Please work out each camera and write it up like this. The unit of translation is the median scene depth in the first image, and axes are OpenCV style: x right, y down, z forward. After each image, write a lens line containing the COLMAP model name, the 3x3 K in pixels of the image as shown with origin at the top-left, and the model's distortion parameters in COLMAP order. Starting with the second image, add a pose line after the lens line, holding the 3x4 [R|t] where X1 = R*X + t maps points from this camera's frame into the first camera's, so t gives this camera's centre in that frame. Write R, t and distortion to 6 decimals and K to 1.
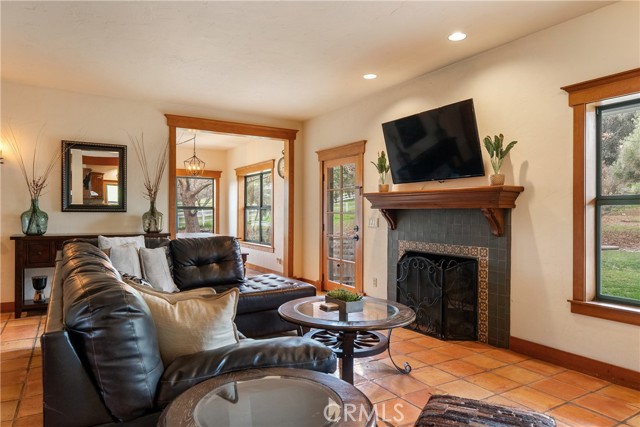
lens RADIAL K [[411.3, 0, 321.0], [0, 411.3, 214.0], [0, 0, 1]] dist [-0.000247, -0.001724]
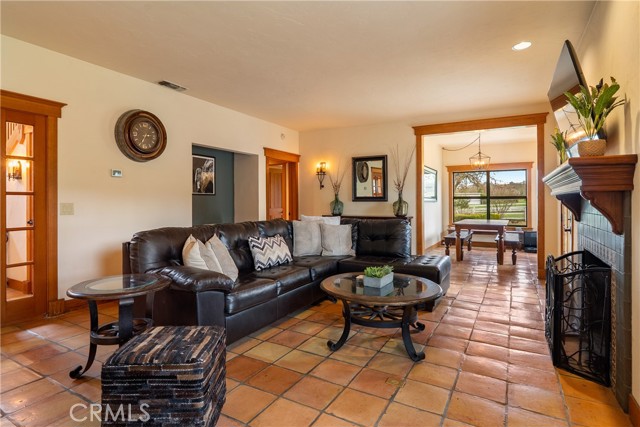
lens RADIAL K [[343.4, 0, 320.8], [0, 343.4, 201.0], [0, 0, 1]] dist [-0.004729, -0.000555]
pose [[0.484754, -0.006097, -0.874629, 0.462138], [-0.001666, 0.999967, -0.007895, 0.003952], [0.874649, 0.005284, 0.484728, 0.222240]]
